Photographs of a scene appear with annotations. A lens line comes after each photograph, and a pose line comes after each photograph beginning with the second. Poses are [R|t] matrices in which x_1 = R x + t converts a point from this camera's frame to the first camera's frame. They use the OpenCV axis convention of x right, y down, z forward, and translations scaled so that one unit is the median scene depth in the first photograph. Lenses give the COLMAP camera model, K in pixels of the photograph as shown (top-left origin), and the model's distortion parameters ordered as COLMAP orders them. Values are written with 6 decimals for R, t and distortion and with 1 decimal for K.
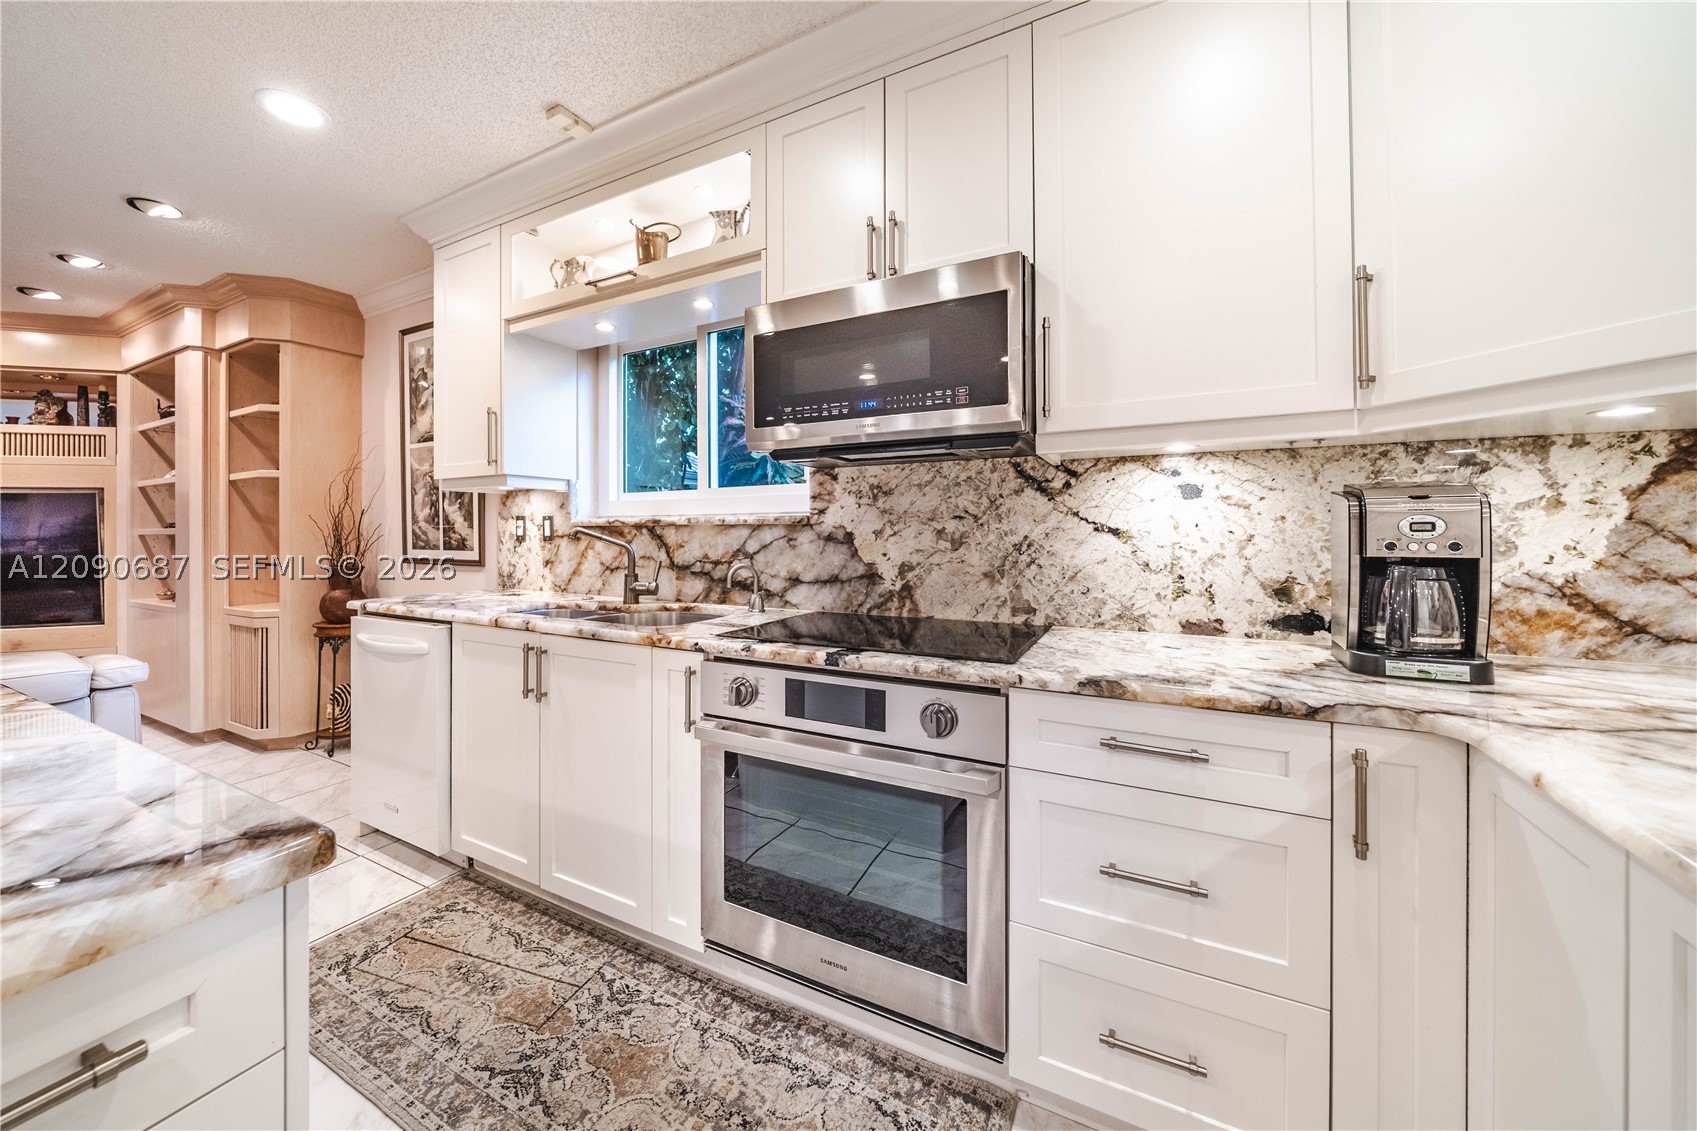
lens RADIAL K [[625.6, 0, 825.7], [0, 625.6, 528.7], [0, 0, 1]] dist [-0.001249, -0.000030]
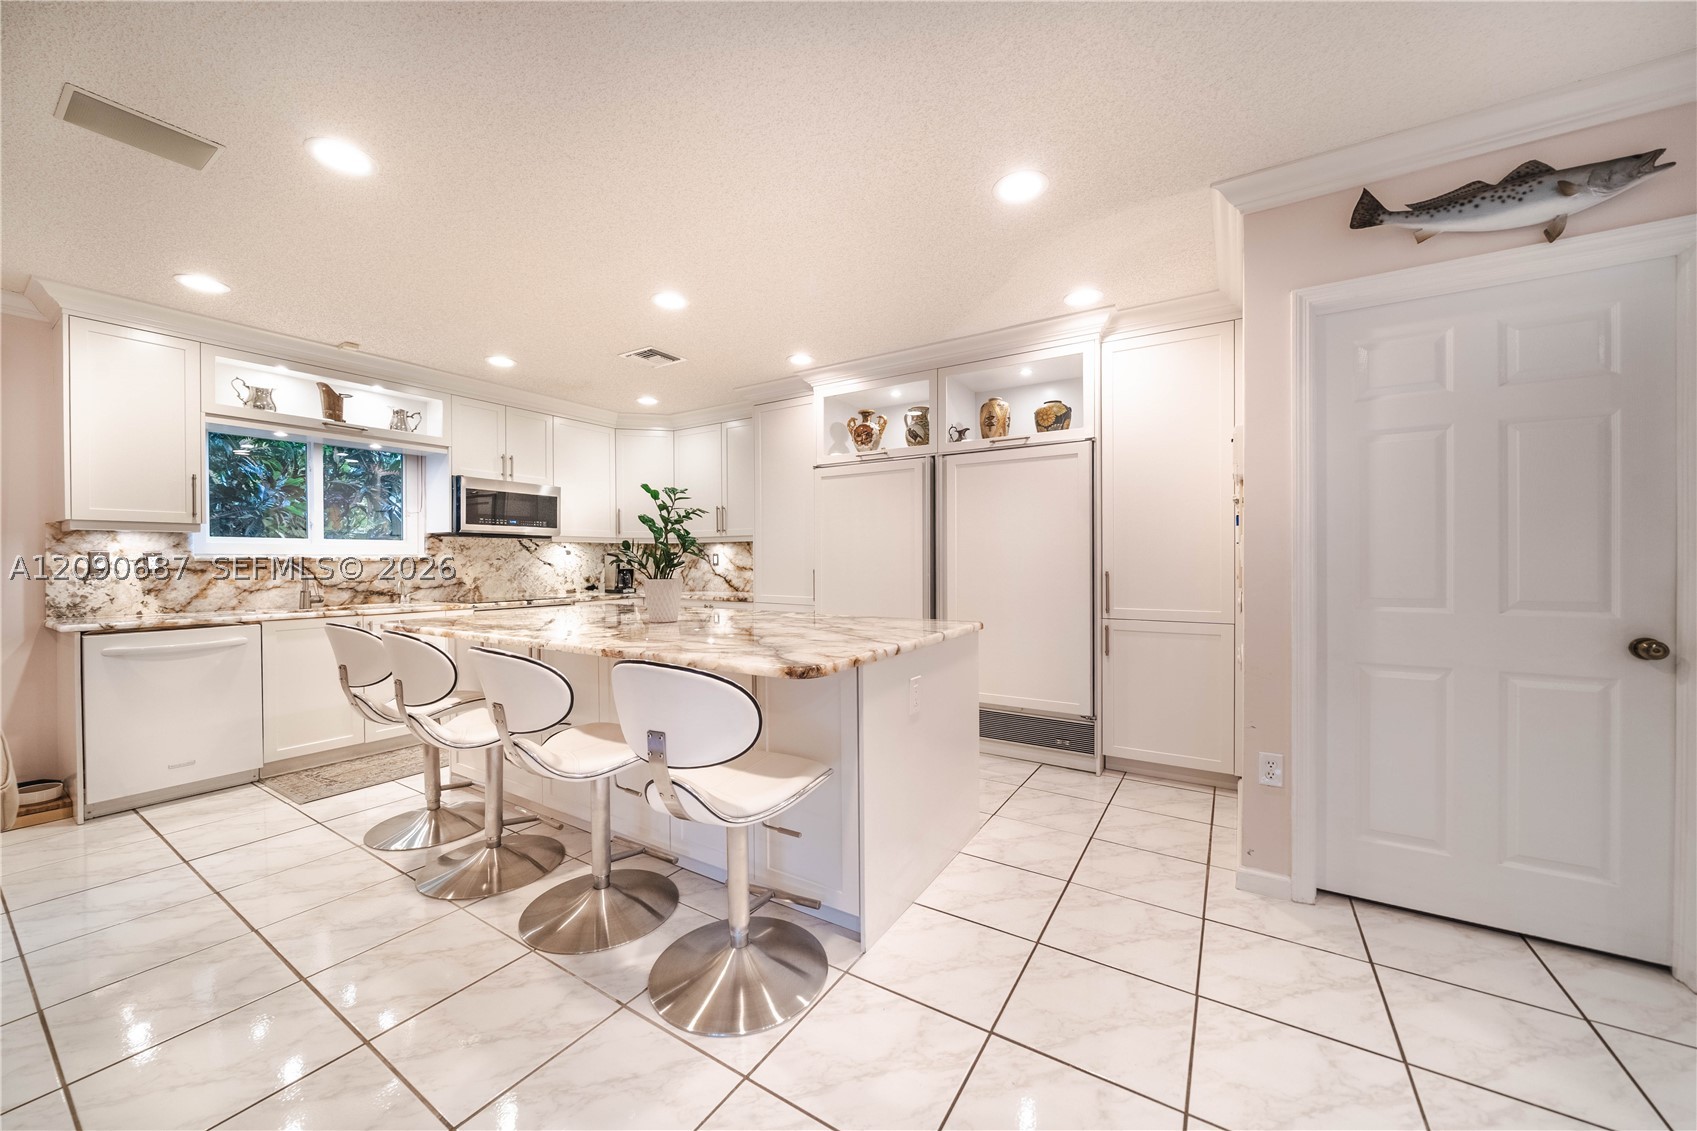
lens RADIAL K [[598.3, 0, 848.5], [0, 598.3, 565.5], [0, 0, 1]] dist [-0.000227, -0.000059]
pose [[0.064449, -0.003286, 0.997916, -2.141692], [-0.000468, 0.999994, 0.003323, 0.000041], [-0.997921, -0.000682, 0.064447, -0.625385]]
